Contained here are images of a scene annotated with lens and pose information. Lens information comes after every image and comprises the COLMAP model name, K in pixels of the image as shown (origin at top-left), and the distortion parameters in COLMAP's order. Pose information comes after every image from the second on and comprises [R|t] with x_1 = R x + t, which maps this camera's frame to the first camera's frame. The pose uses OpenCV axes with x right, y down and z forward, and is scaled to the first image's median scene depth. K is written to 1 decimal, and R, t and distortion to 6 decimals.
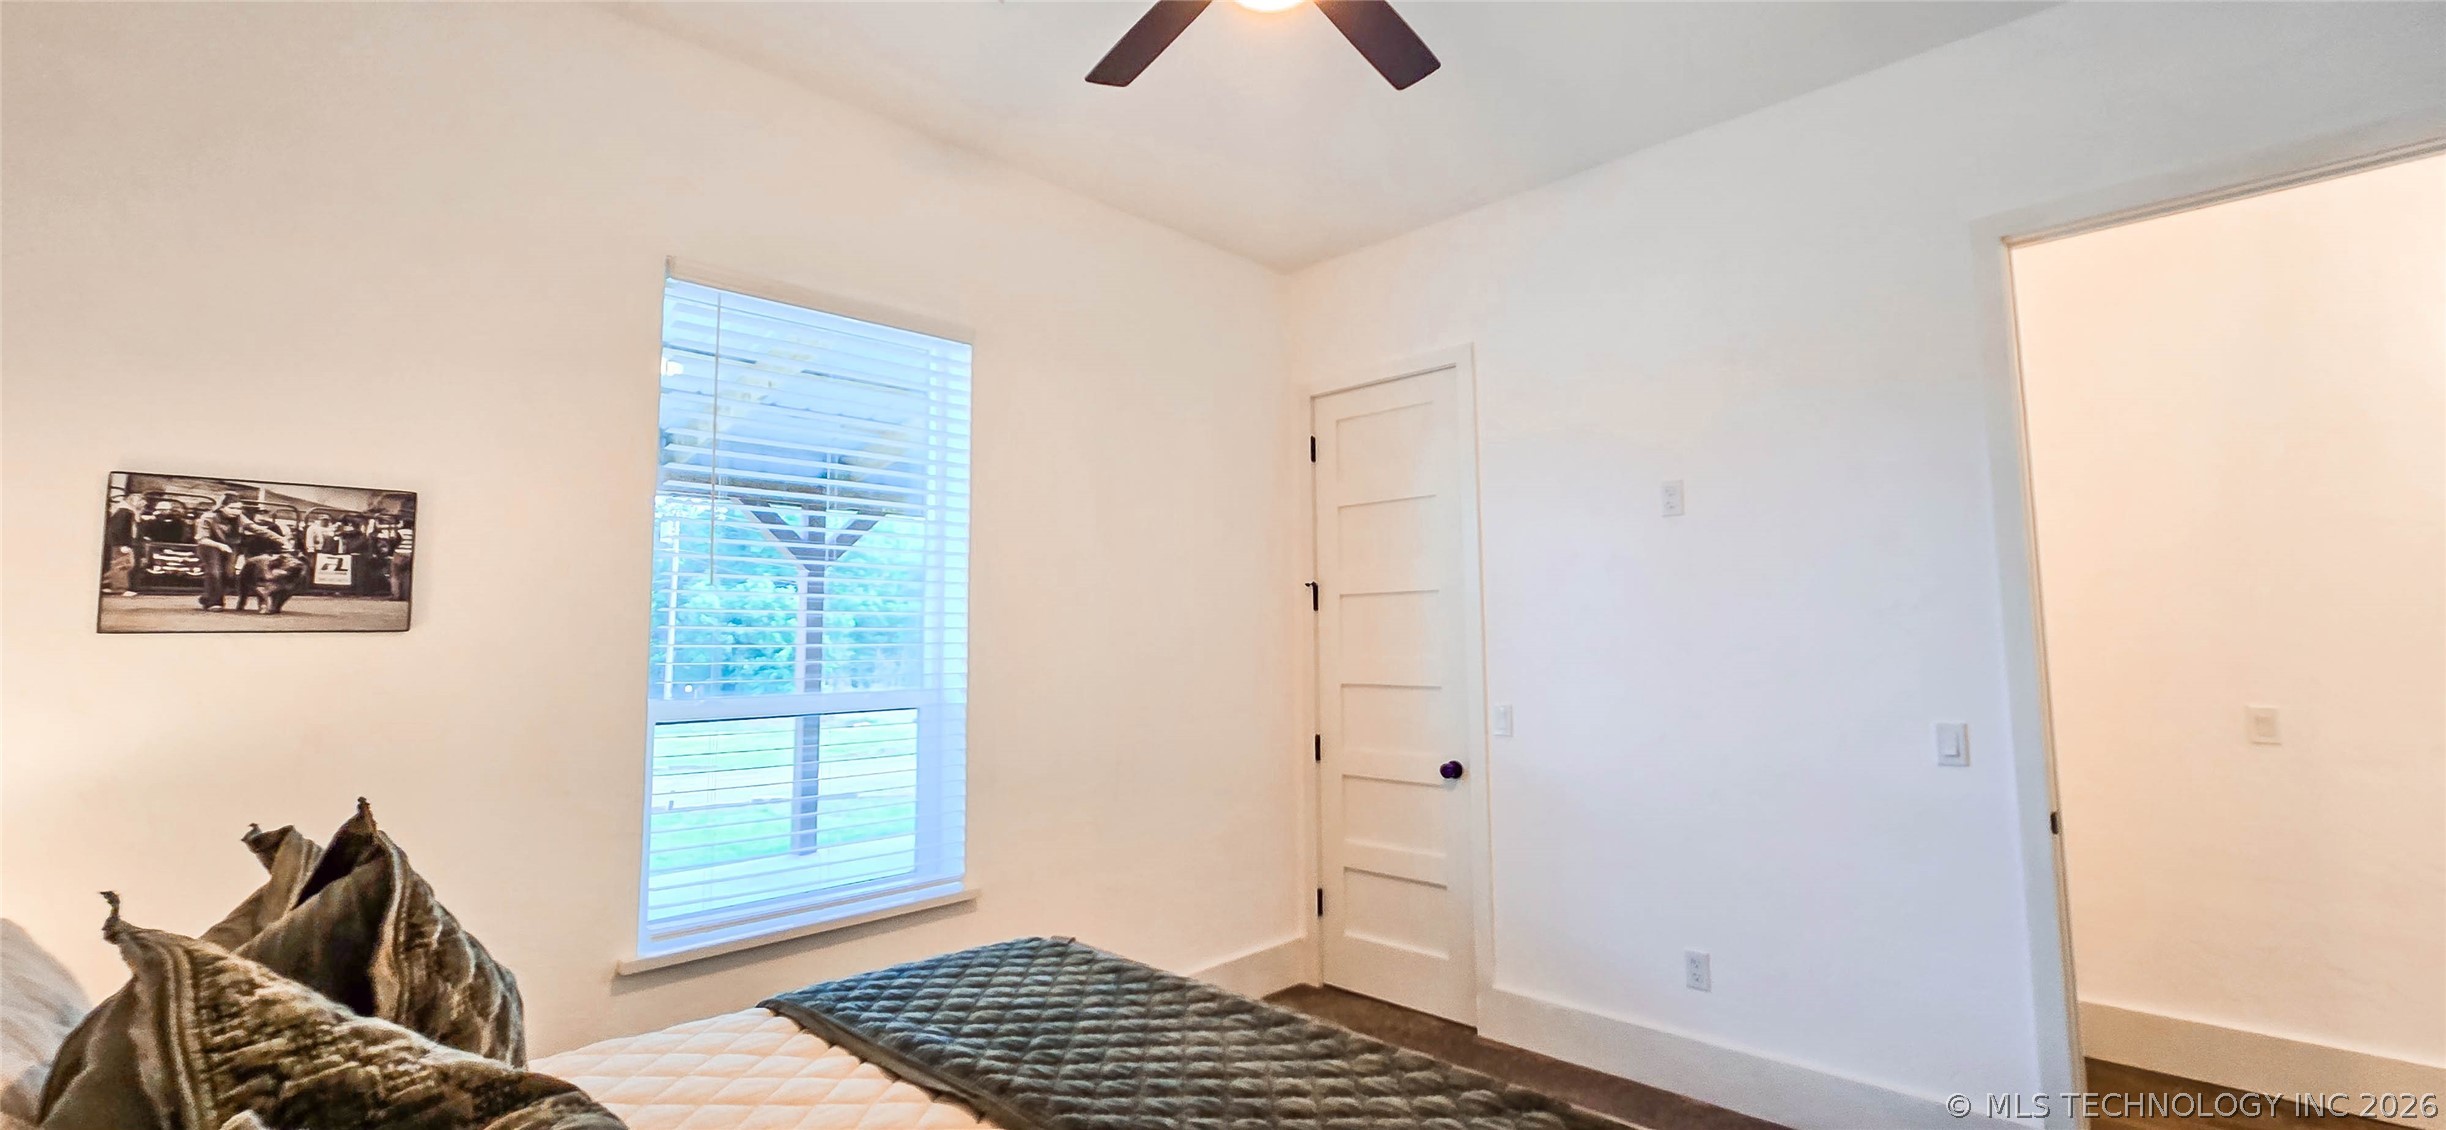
lens RADIAL K [[1020.3, 0, 1228.5], [0, 1020.3, 549.6], [0, 0, 1]] dist [0.001058, 0.000204]
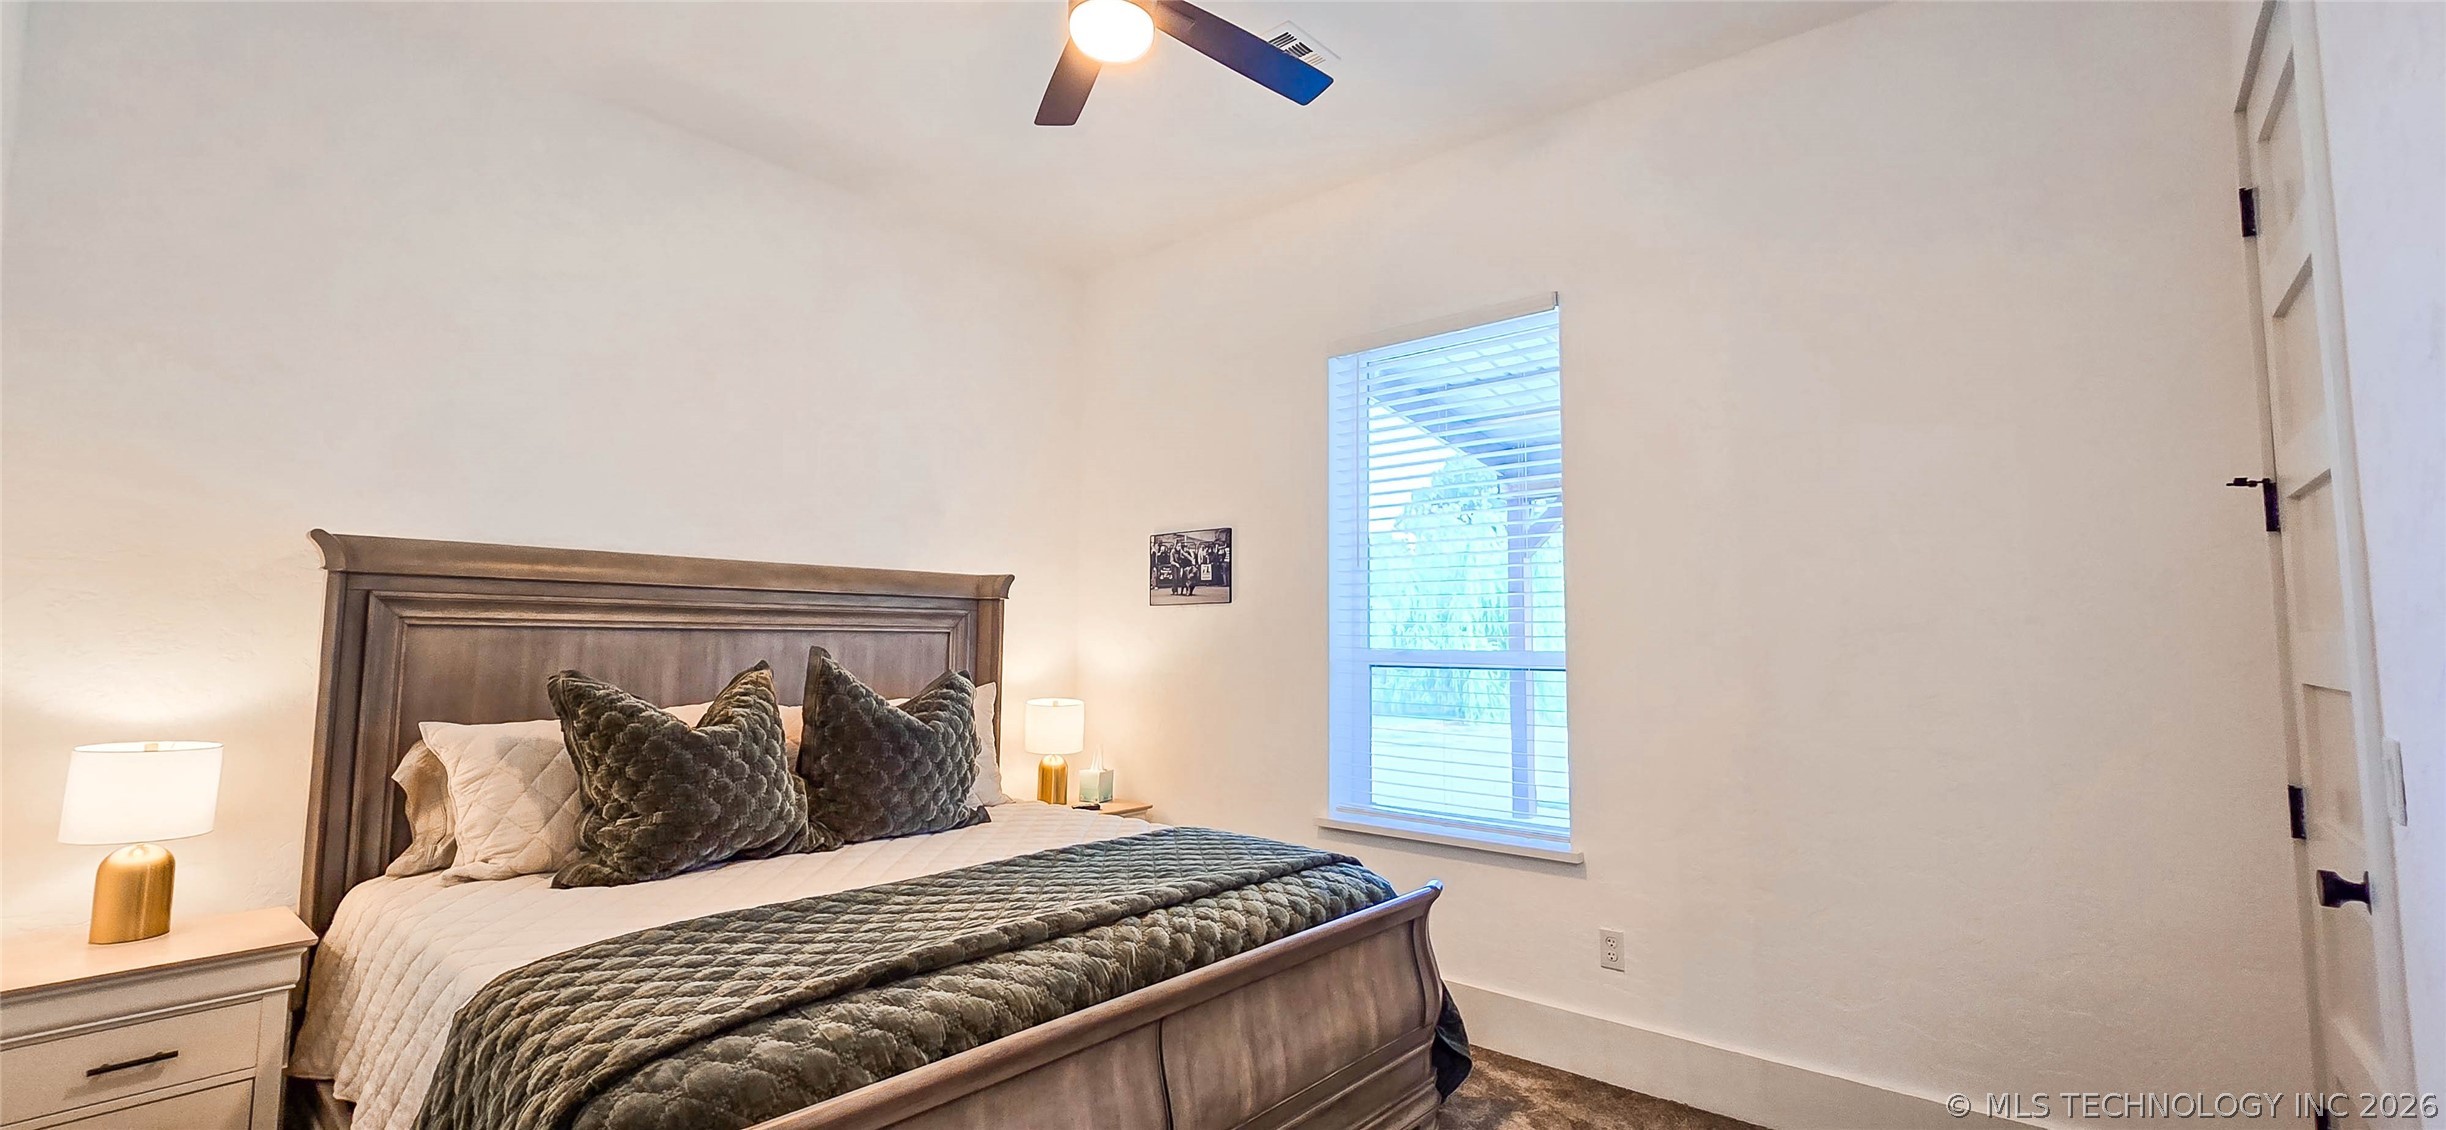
lens RADIAL K [[1020.3, 0, 1228.5], [0, 1020.3, 549.6], [0, 0, 1]] dist [0.001058, 0.000204]
pose [[0.080074, -0.076405, -0.993856, 1.038282], [0.088106, 0.993698, -0.069295, 0.111714], [0.992887, -0.082016, 0.086301, 0.844276]]
